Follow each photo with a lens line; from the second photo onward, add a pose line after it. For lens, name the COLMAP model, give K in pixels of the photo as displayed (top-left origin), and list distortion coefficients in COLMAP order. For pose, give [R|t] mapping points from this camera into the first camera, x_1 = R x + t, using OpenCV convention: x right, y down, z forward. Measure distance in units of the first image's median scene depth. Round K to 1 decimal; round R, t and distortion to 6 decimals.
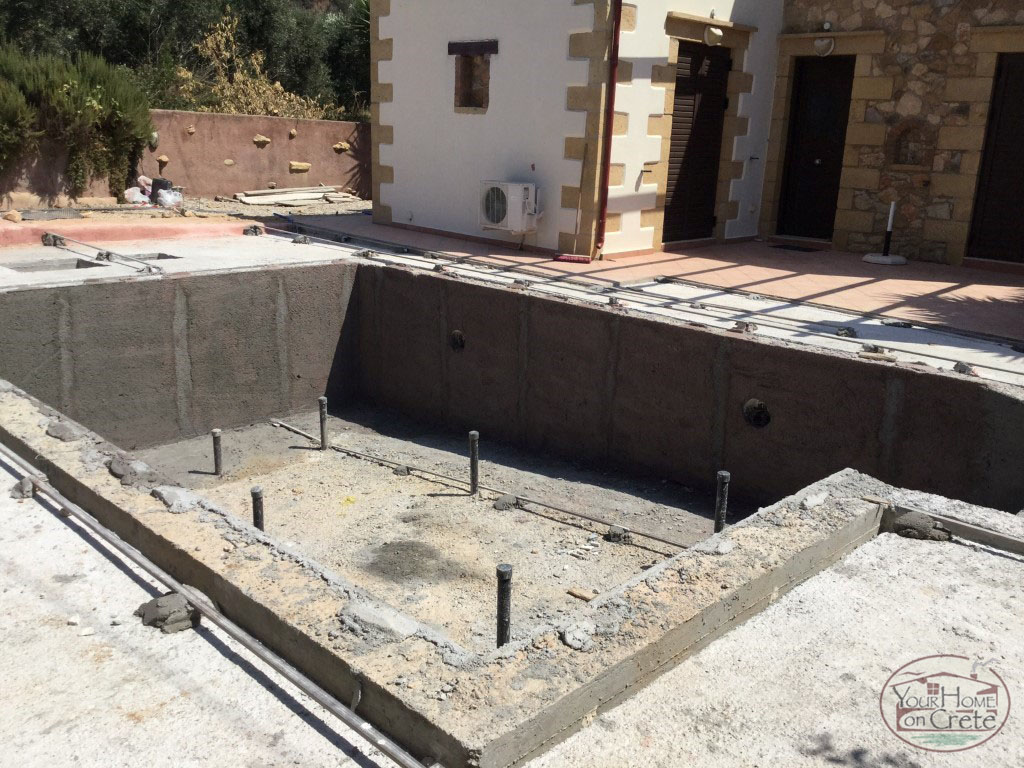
lens RADIAL K [[928.5, 0, 516.1], [0, 928.5, 392.8], [0, 0, 1]] dist [0.105643, -0.181490]
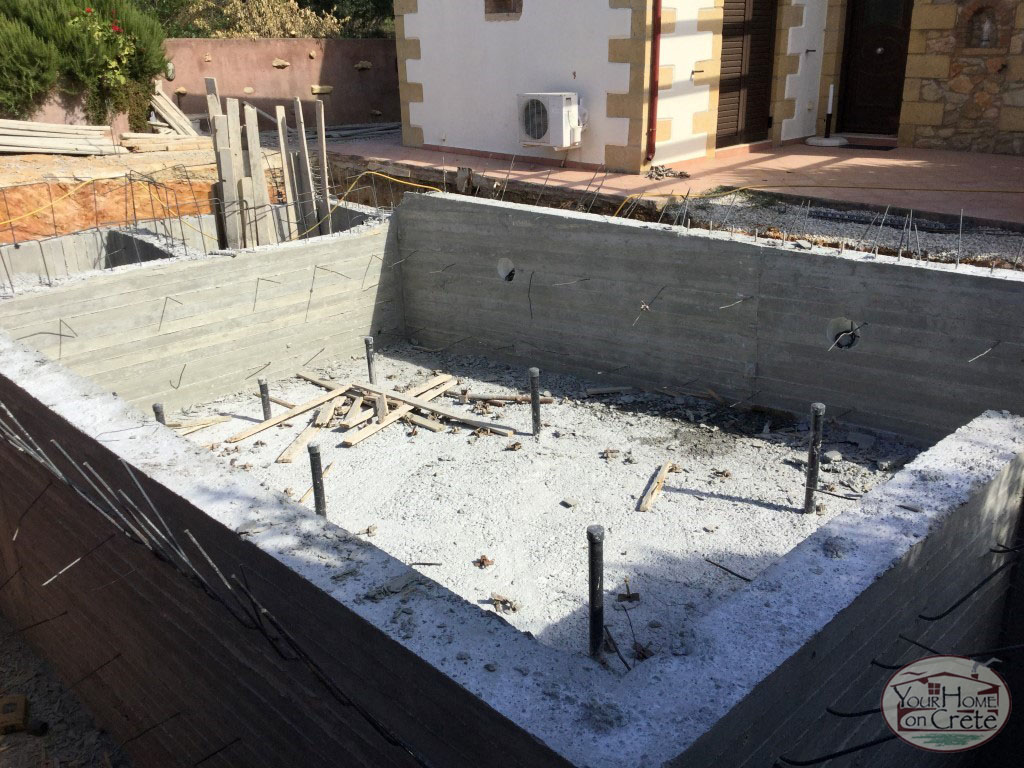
lens RADIAL K [[928.5, 0, 512.8], [0, 928.5, 388.4], [0, 0, 1]] dist [0.105643, -0.181490]
pose [[0.998052, -0.048415, -0.039343, -0.020262], [0.051522, 0.995281, 0.082227, -0.011162], [0.035176, -0.084094, 0.995837, 0.041887]]
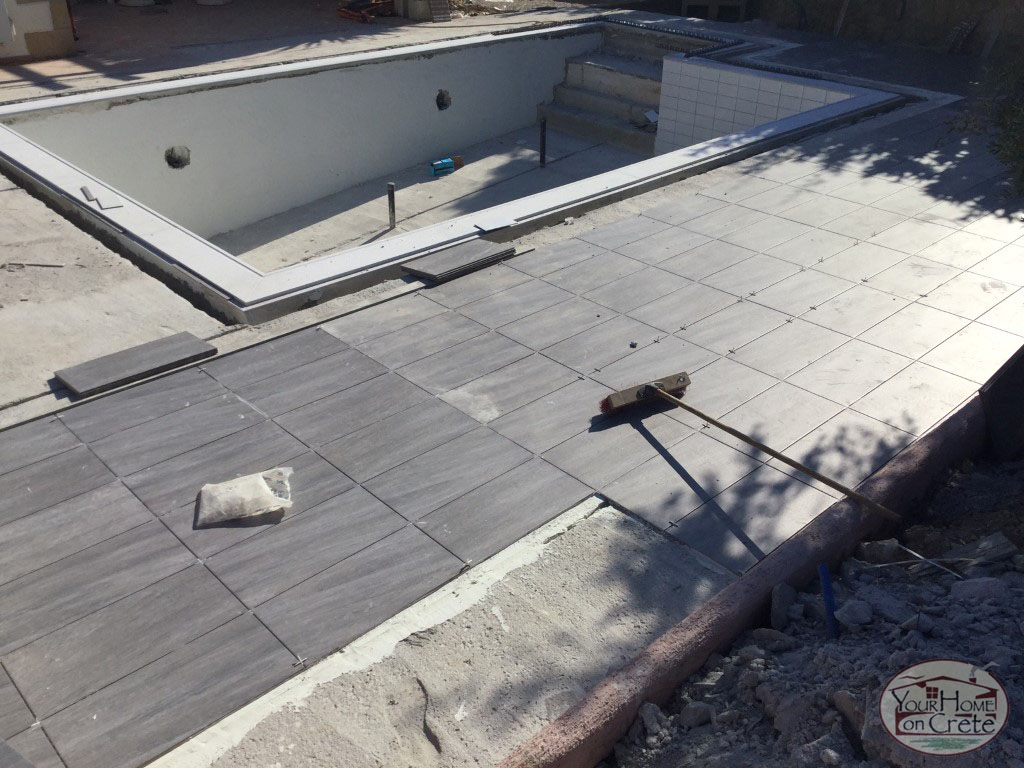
lens RADIAL K [[928.5, 0, 529.3], [0, 928.5, 396.5], [0, 0, 1]] dist [0.105643, -0.181490]
pose [[0.028482, -0.539373, 0.841585, -0.846670], [0.256872, 0.817602, 0.515309, -0.218645], [-0.966026, 0.201503, 0.161837, 0.438673]]
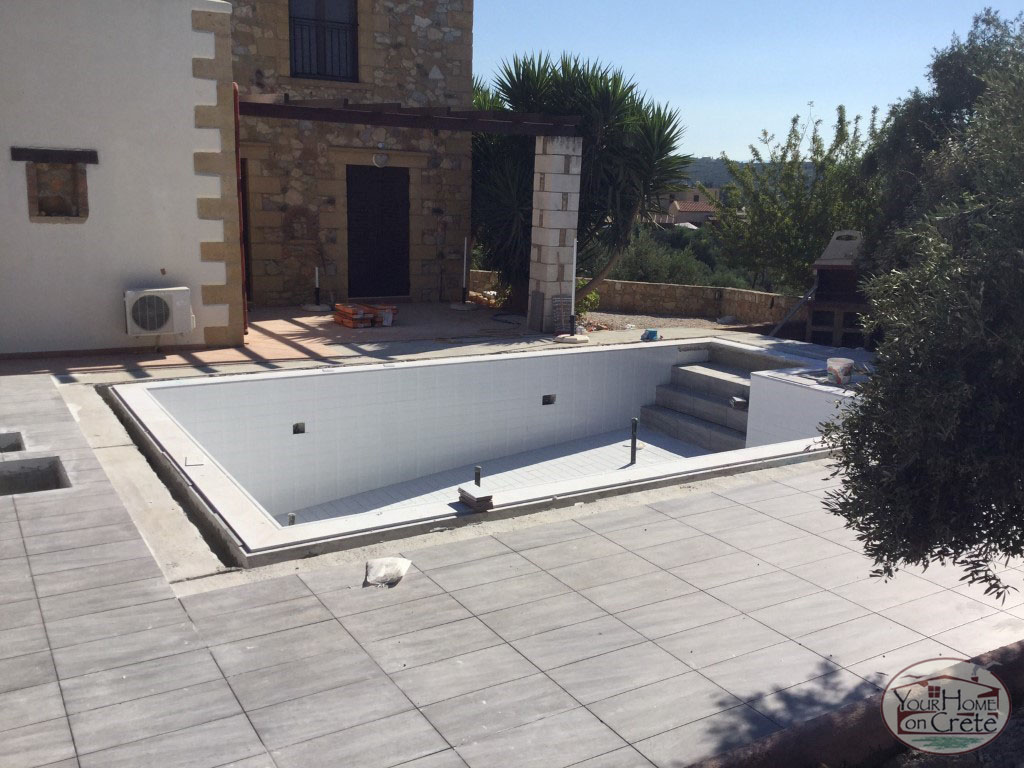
lens RADIAL K [[928.5, 0, 519.8], [0, 928.5, 396.5], [0, 0, 1]] dist [0.105643, -0.181490]
pose [[0.245856, -0.244507, 0.937961, -0.871112], [0.246899, 0.951541, 0.183330, -0.196837], [-0.937334, 0.186508, 0.294311, 0.333681]]
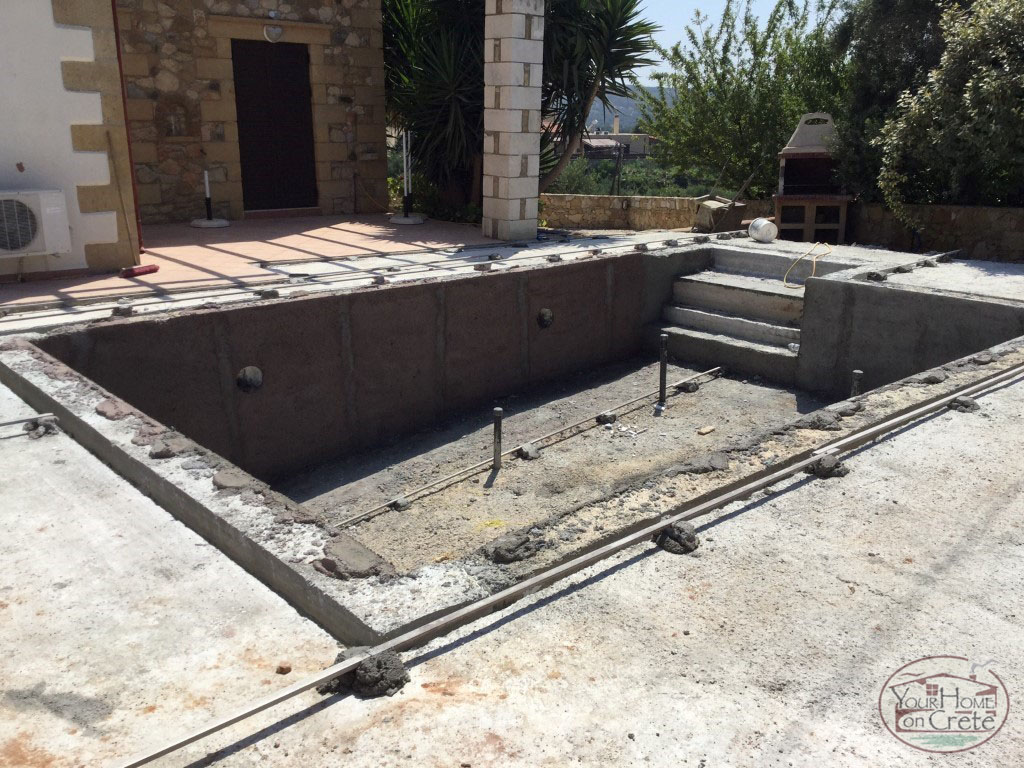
lens RADIAL K [[928.5, 0, 509.6], [0, 928.5, 391.1], [0, 0, 1]] dist [0.105643, -0.181490]
pose [[0.074513, -0.317330, 0.945383, -0.687914], [0.269268, 0.919207, 0.287321, -0.183199], [-0.960178, 0.233153, 0.153940, 0.538290]]
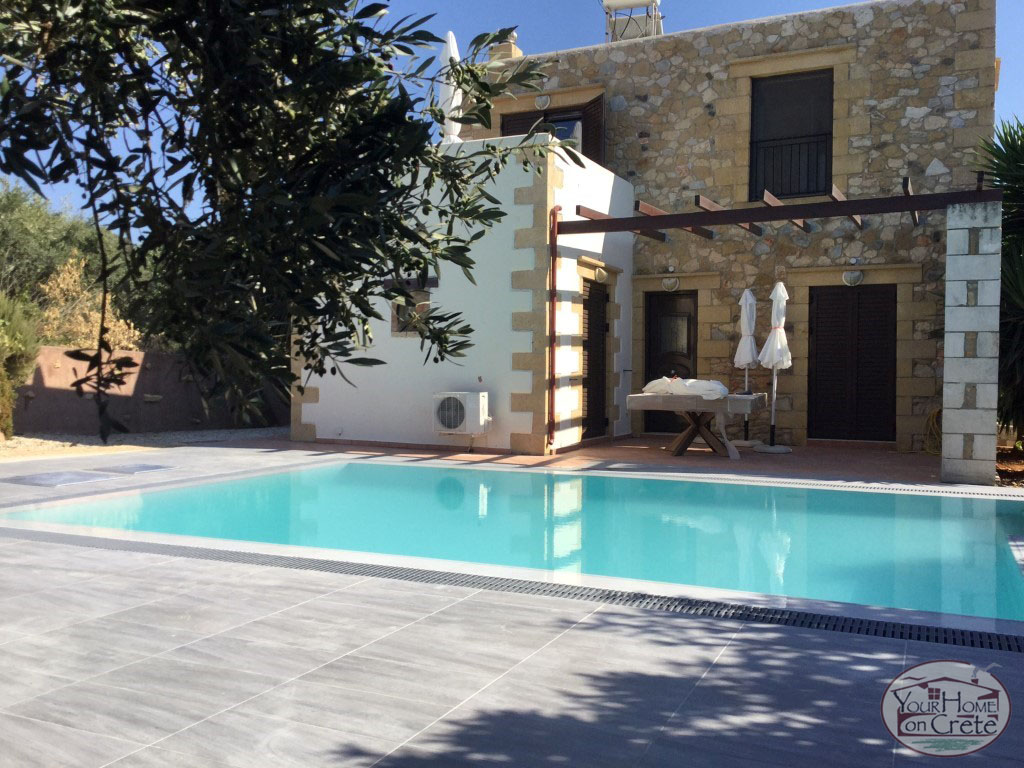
lens RADIAL K [[928.5, 0, 509.7], [0, 928.5, 388.6], [0, 0, 1]] dist [0.105643, -0.181490]
pose [[0.942767, -0.035740, 0.331532, -0.313600], [0.118495, 0.965254, -0.232904, 0.036822], [-0.311688, 0.258860, 0.914244, -0.045431]]
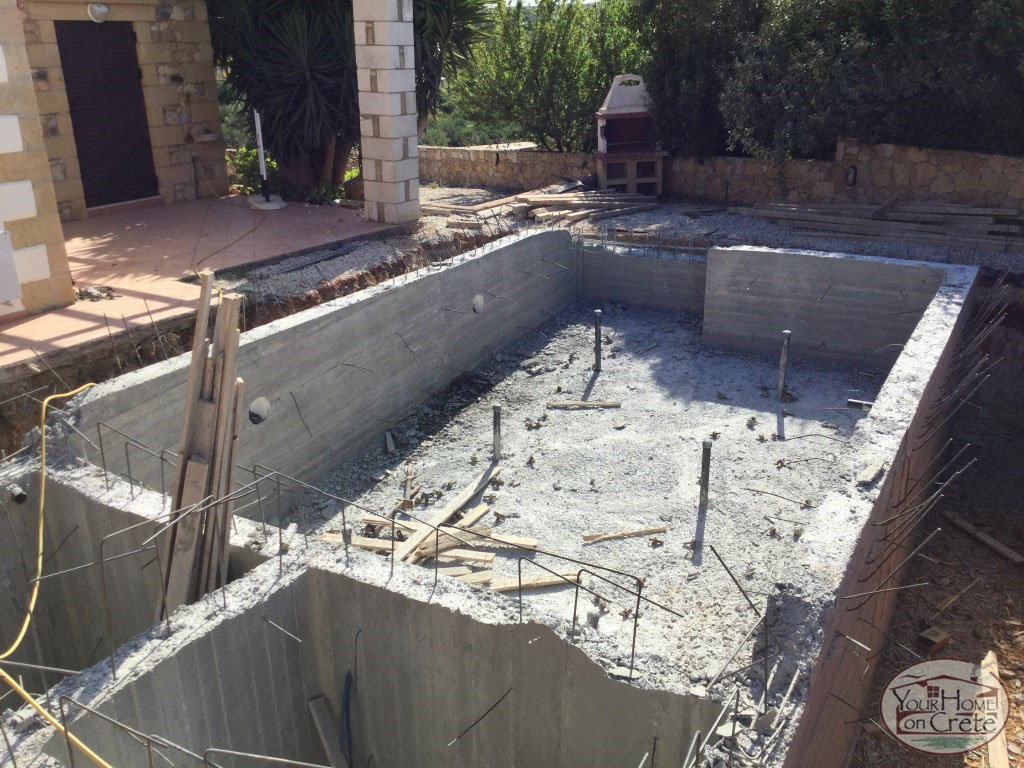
lens RADIAL K [[928.5, 0, 515.7], [0, 928.5, 385.2], [0, 0, 1]] dist [0.105643, -0.181490]
pose [[-0.249921, -0.370718, 0.894487, -0.691662], [0.270236, 0.860390, 0.432090, -0.301963], [-0.929791, 0.349712, -0.114848, 0.723457]]
